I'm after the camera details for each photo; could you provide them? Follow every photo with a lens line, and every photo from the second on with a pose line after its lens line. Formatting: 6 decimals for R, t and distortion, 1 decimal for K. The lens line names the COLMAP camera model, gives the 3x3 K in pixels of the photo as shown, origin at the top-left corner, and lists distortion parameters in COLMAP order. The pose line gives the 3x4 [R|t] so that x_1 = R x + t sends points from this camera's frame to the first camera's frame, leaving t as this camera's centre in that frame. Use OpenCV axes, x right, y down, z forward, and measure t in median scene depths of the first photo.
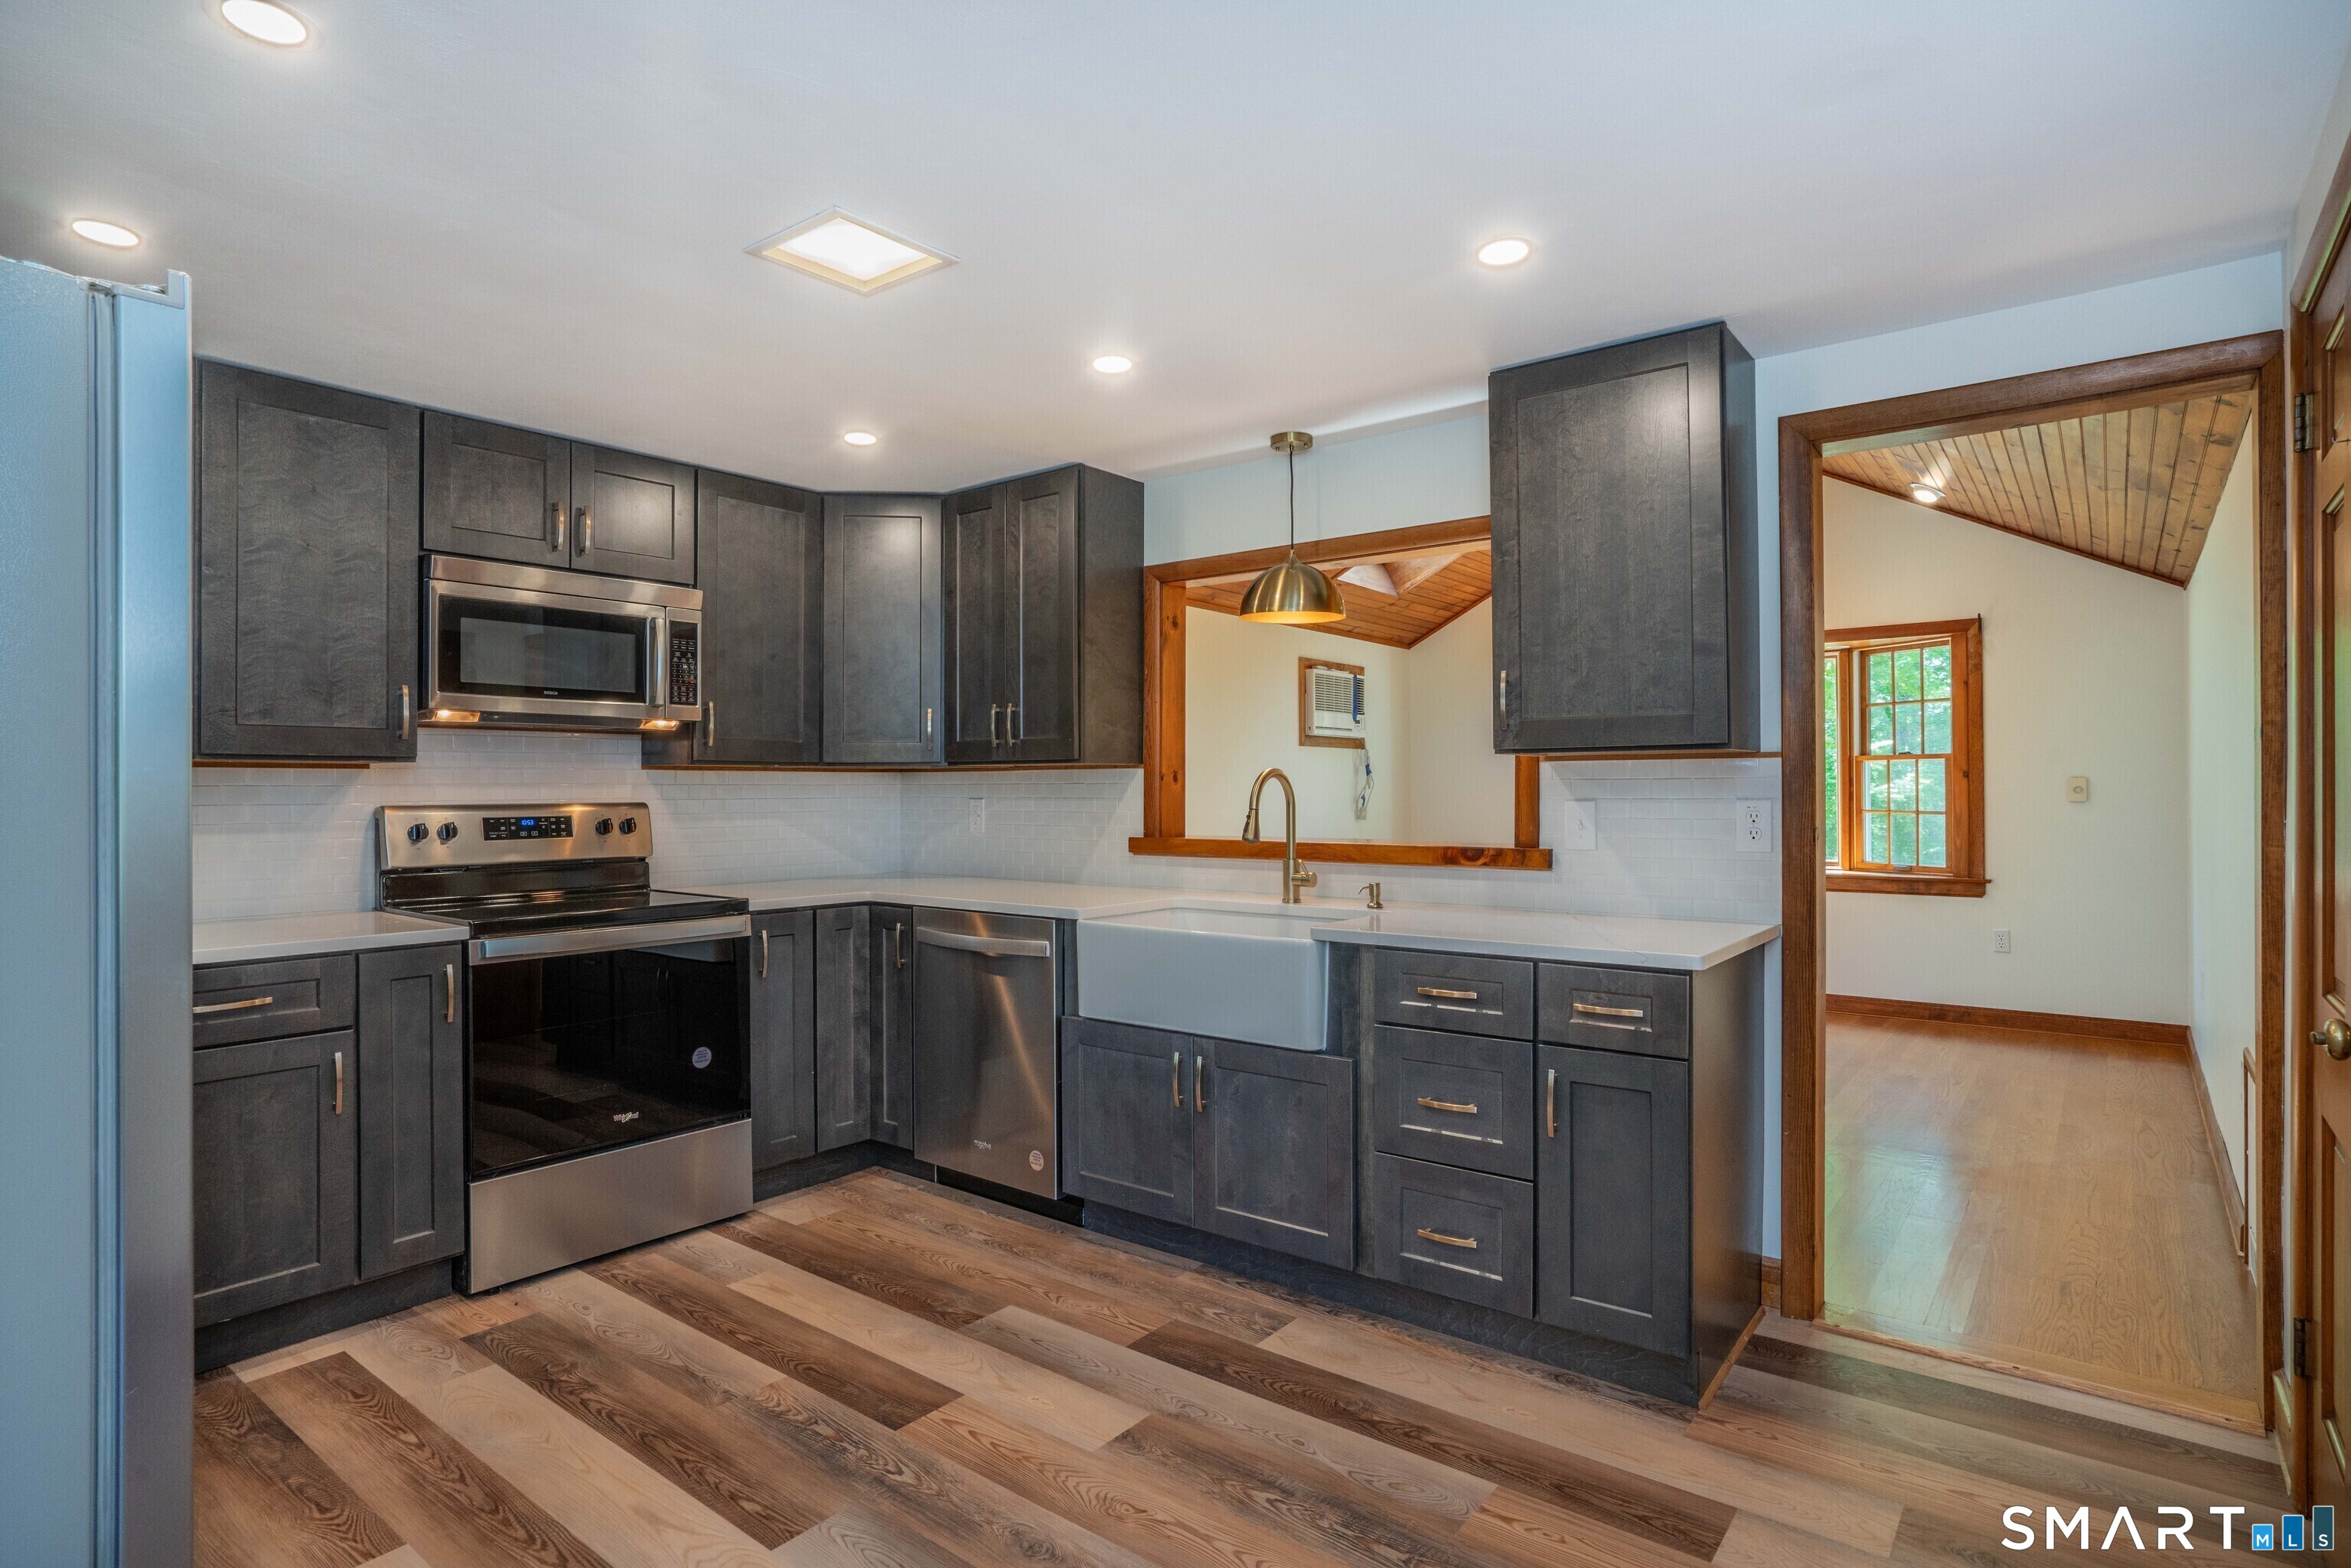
lens RADIAL K [[1201.3, 0, 1175.5], [0, 1201.3, 784.0], [0, 0, 1]] dist [-0.026667, -0.000211]
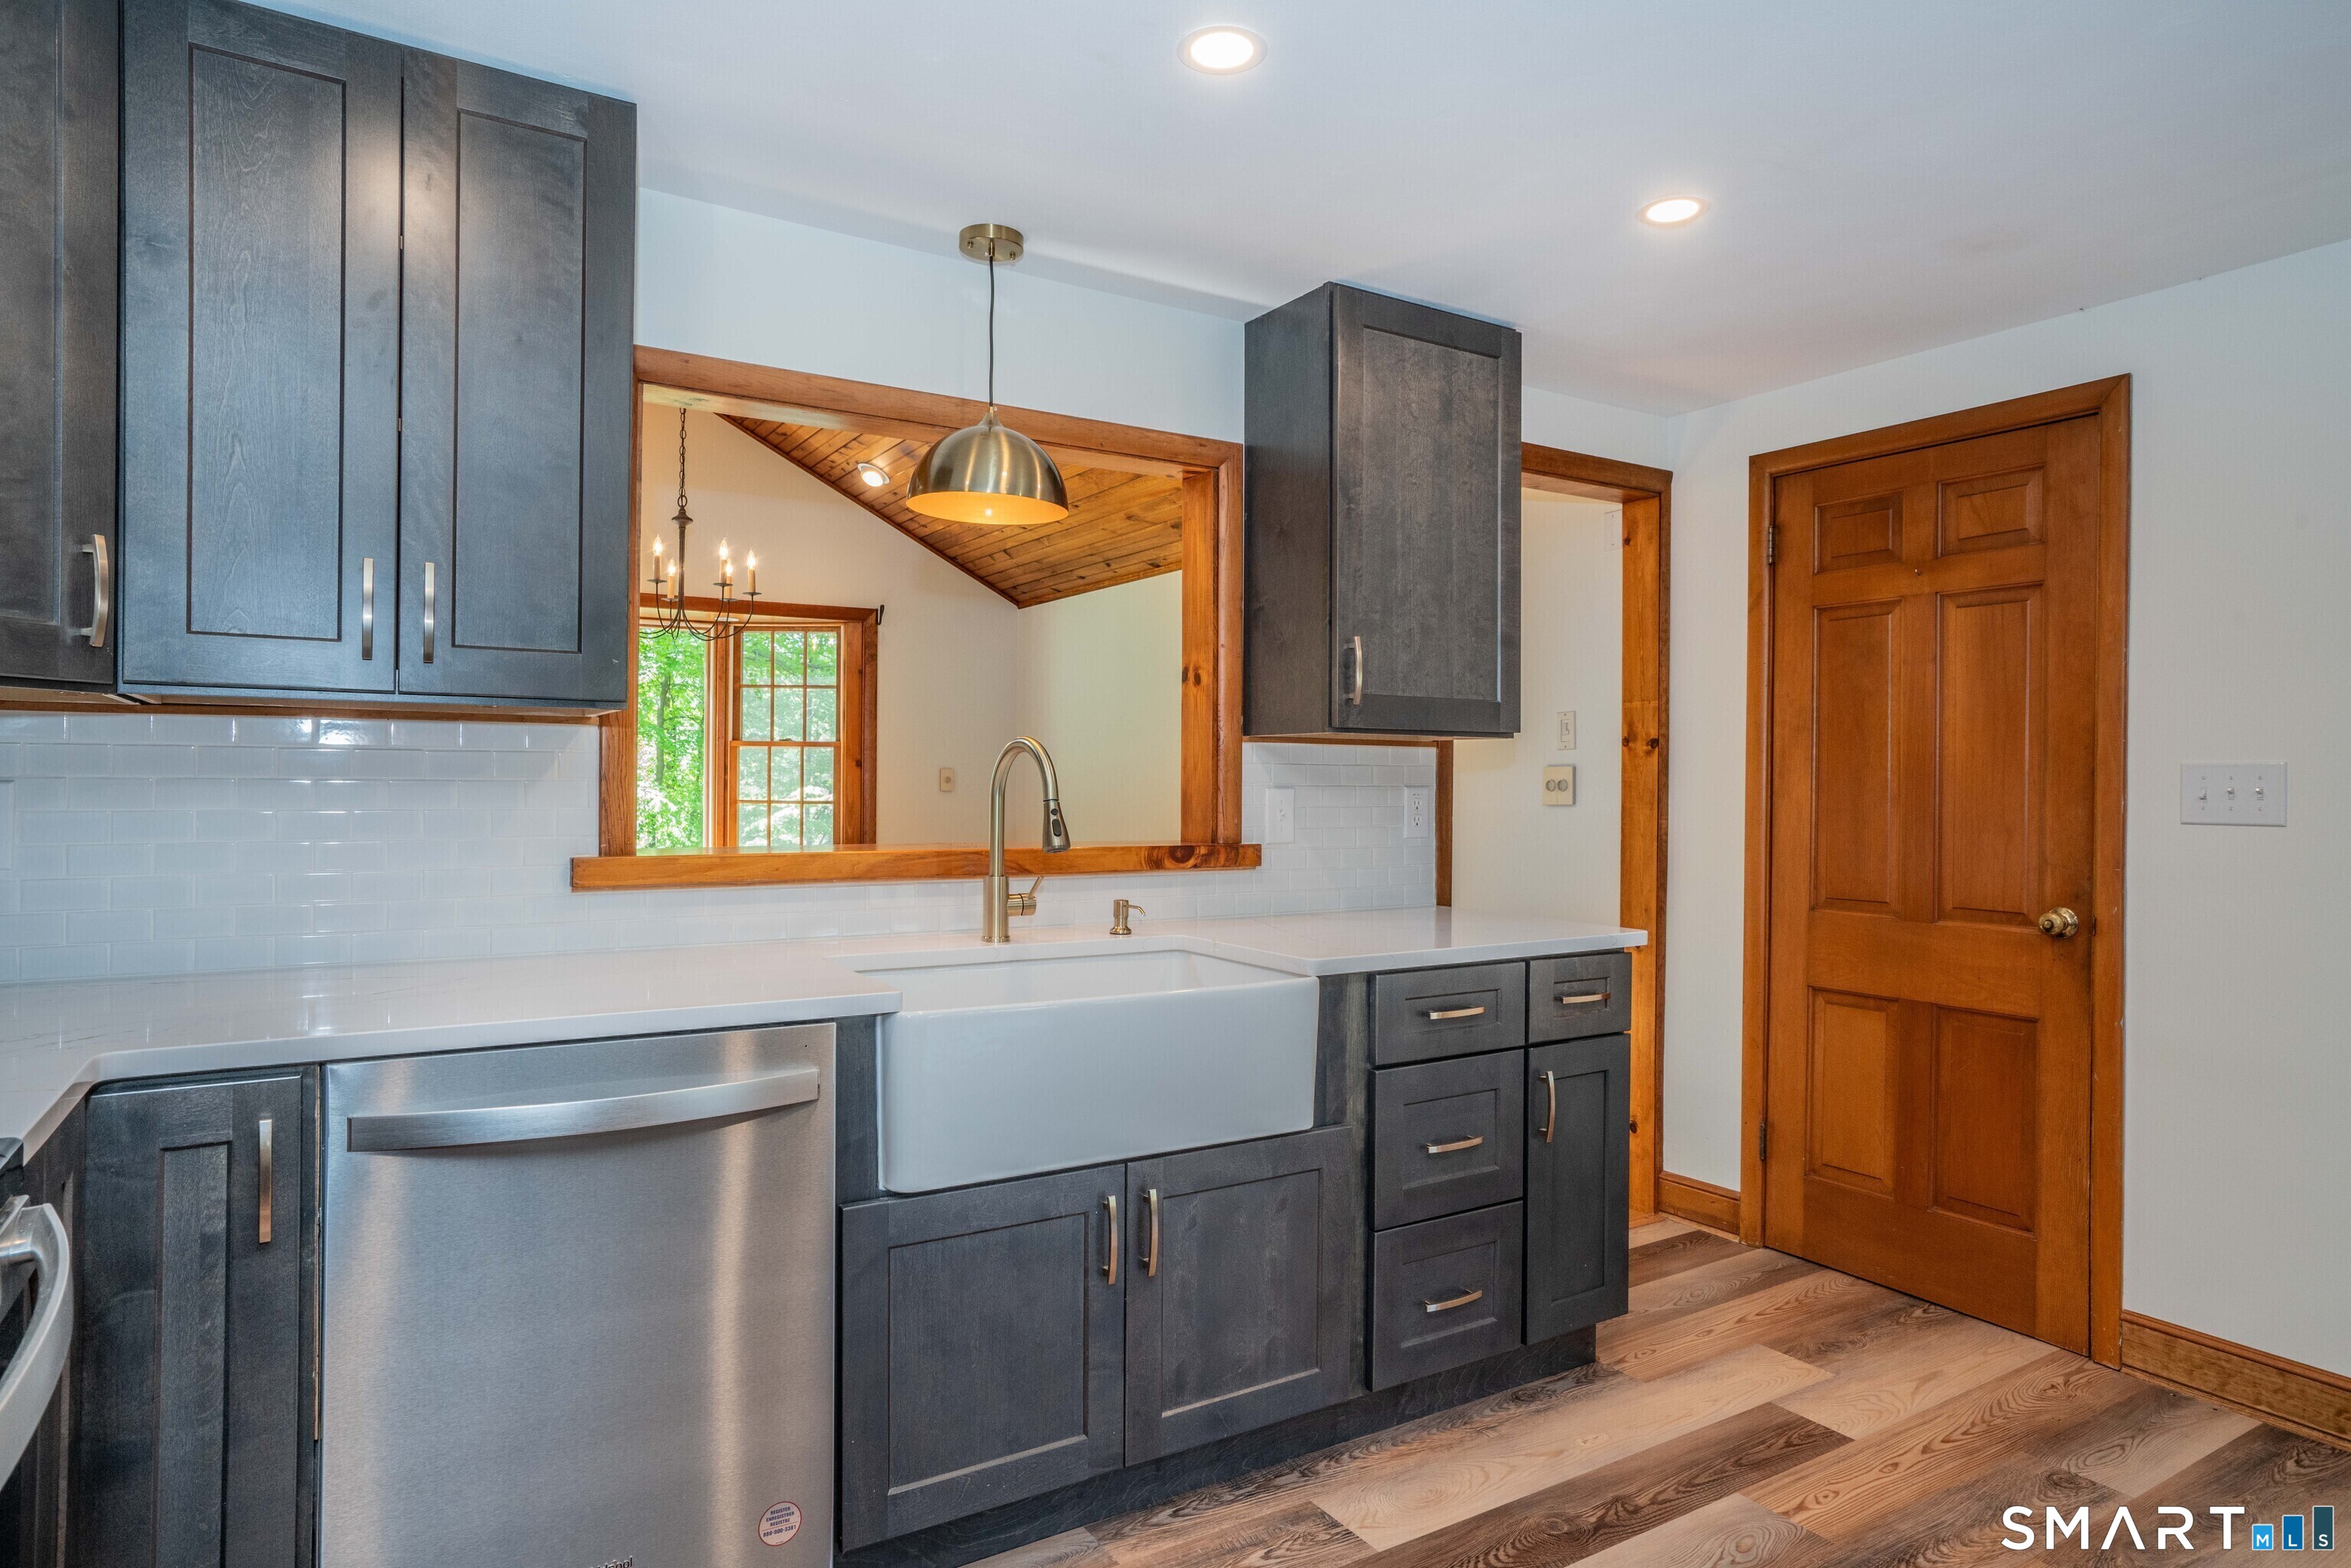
lens RADIAL K [[1346.3, 0, 1175.5], [0, 1346.3, 784.0], [0, 0, 1]] dist [-0.022486, 0.001248]
pose [[0.344146, 0.005570, 0.938900, -0.649826], [-0.014261, 0.999898, -0.000705, 0.013392], [-0.938808, -0.013147, 0.344190, 0.757243]]
